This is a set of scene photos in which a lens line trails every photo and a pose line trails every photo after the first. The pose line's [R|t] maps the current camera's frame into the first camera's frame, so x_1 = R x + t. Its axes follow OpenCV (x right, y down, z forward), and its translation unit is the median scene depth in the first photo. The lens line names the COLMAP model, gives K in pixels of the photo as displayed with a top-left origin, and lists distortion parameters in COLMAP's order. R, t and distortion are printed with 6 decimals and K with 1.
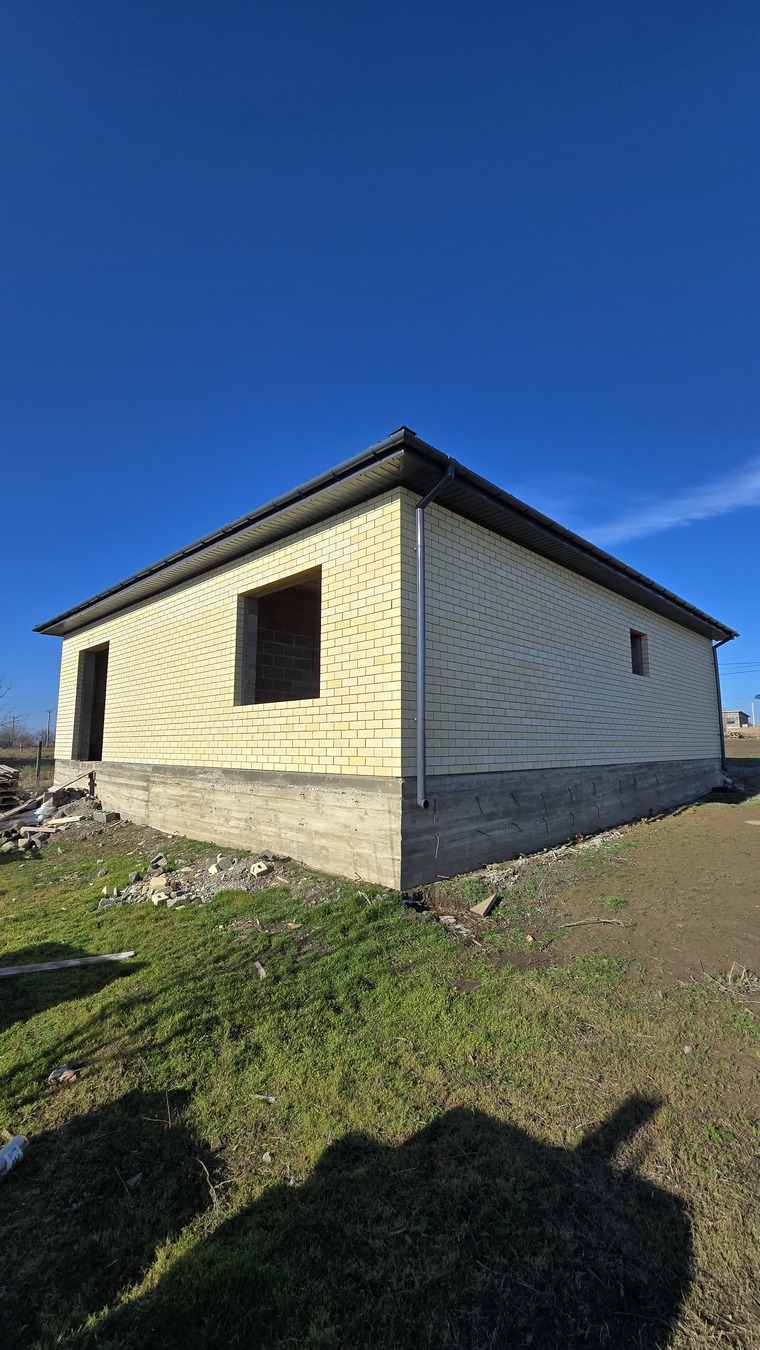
lens RADIAL K [[551.4, 0, 379.8], [0, 551.4, 672.4], [0, 0, 1]] dist [-0.002969, 0.001040]
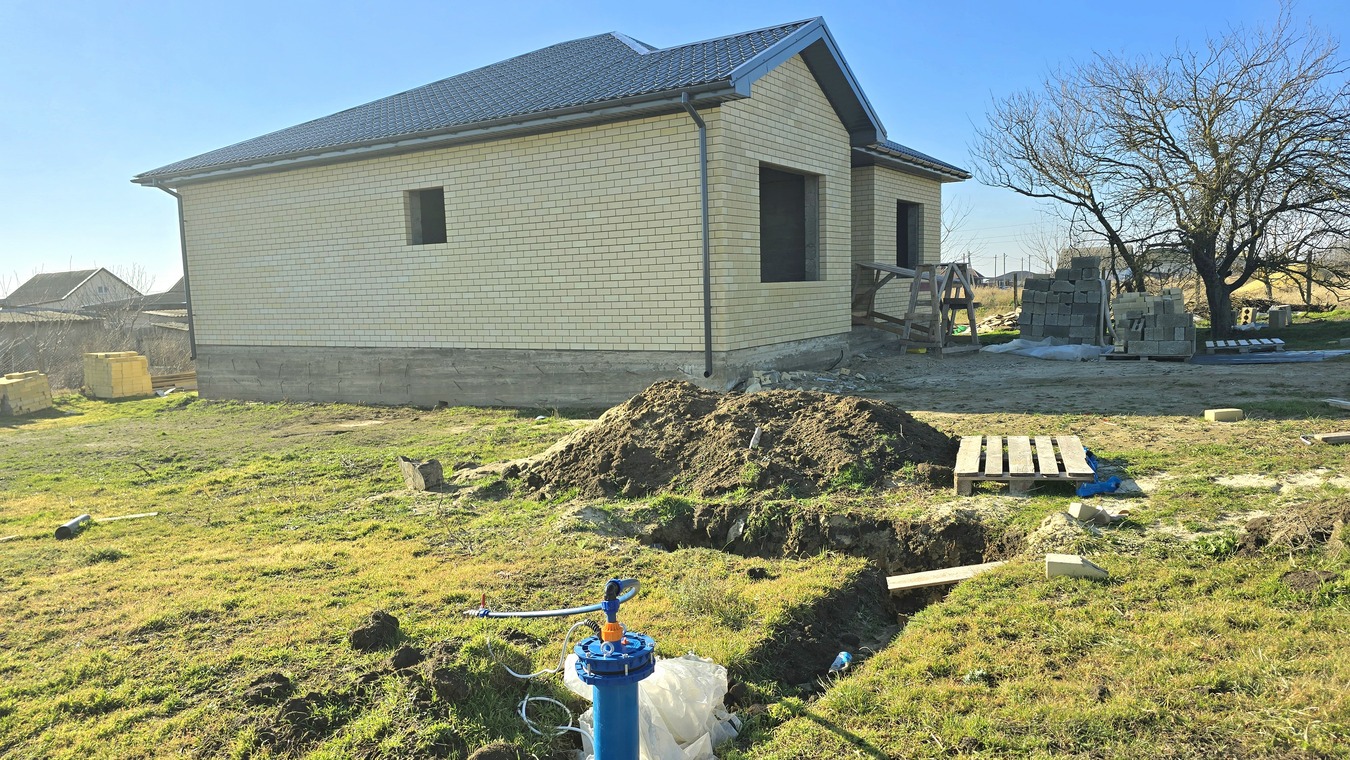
lens RADIAL K [[904.3, 0, 670.5], [0, 904.3, 388.4], [0, 0, 1]] dist [0.067461, -0.066430]
pose [[0.200623, 0.102182, -0.974325, 2.958331], [0.159908, 0.977792, 0.135472, 0.141238], [0.966530, -0.182981, 0.179828, 1.665634]]
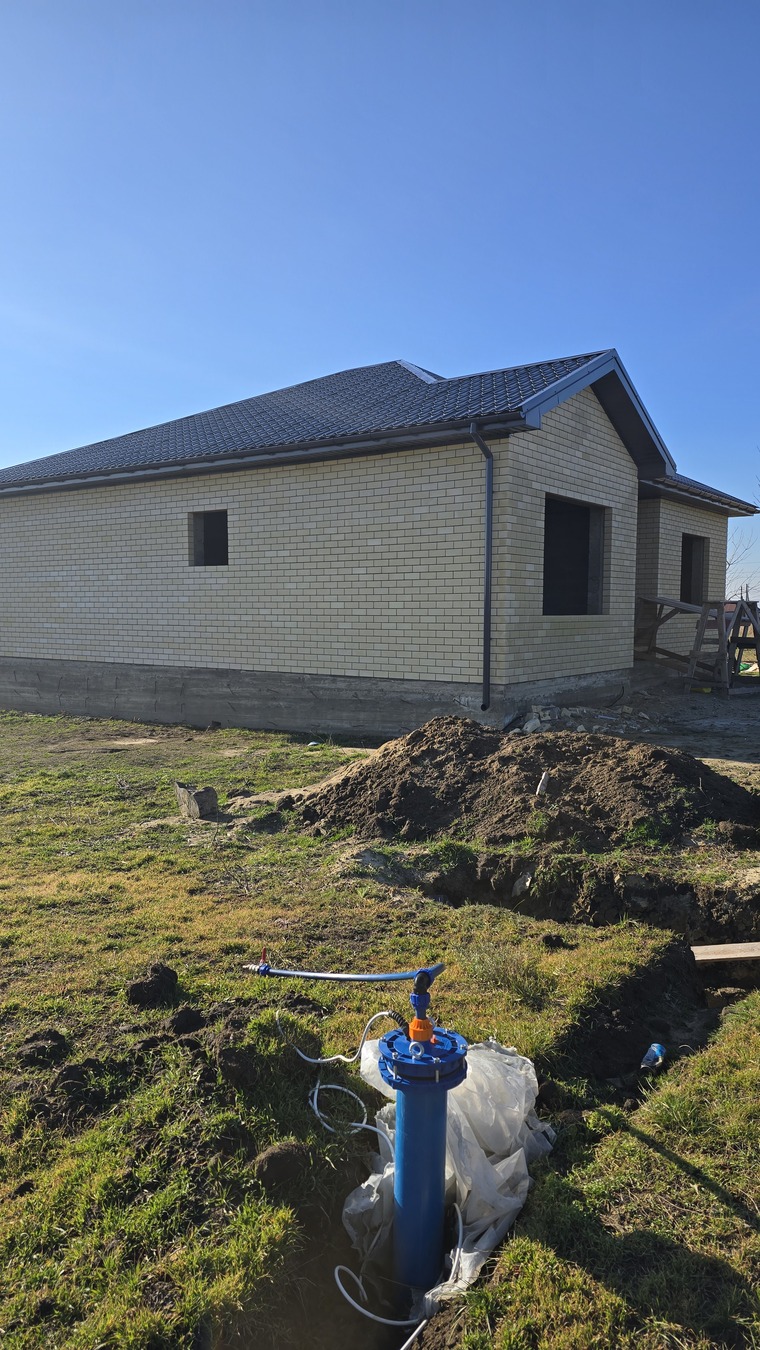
lens RADIAL K [[904.3, 0, 376.6], [0, 904.3, 674.1], [0, 0, 1]] dist [0.067461, -0.066430]
pose [[0.133143, 0.070541, -0.988583, 2.924812], [0.127567, 0.987947, 0.087677, 0.124694], [0.982853, -0.137784, 0.122540, 1.652501]]
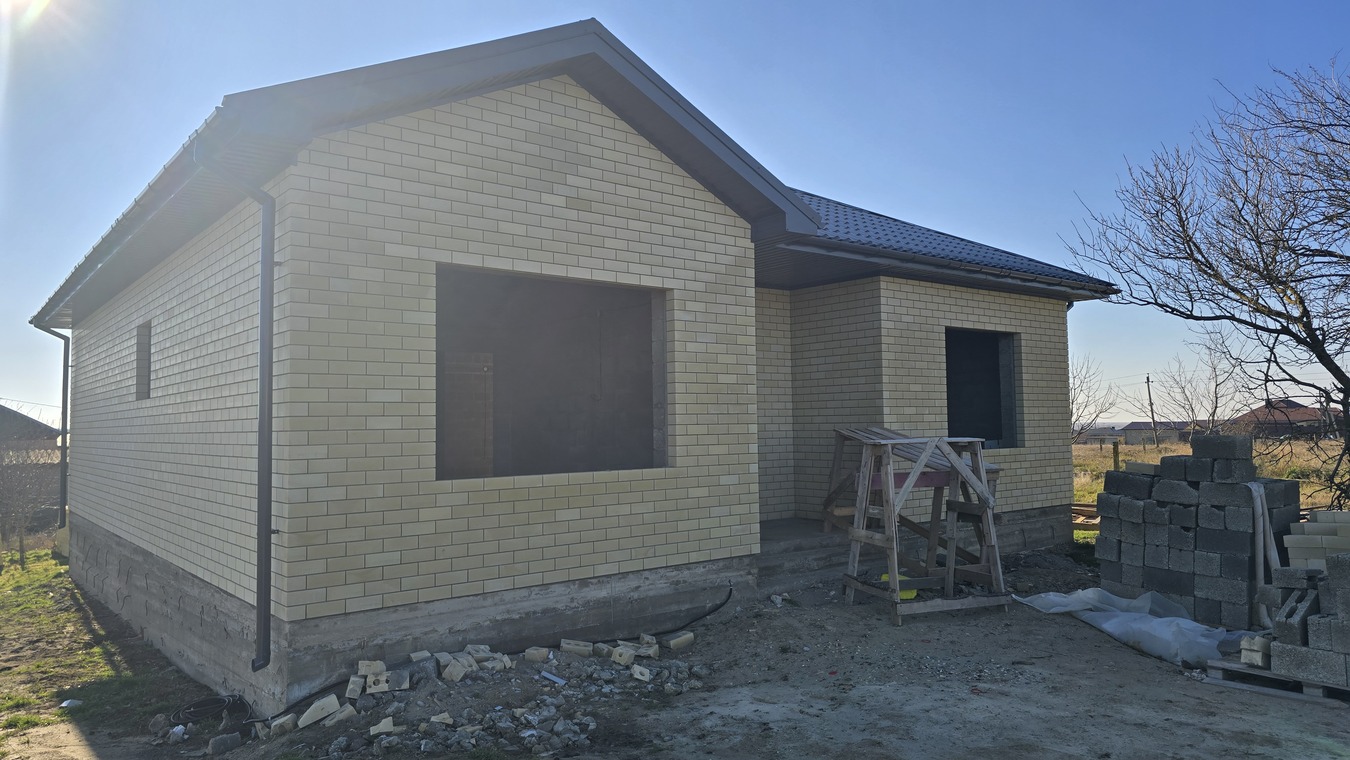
lens RADIAL K [[904.3, 0, 661.8], [0, 904.3, 372.8], [0, 0, 1]] dist [0.067461, -0.066430]
pose [[-0.123106, -0.055874, -0.990819, 2.143215], [0.144471, 0.986768, -0.073596, 0.201313], [0.981821, -0.152204, -0.113405, 2.582315]]
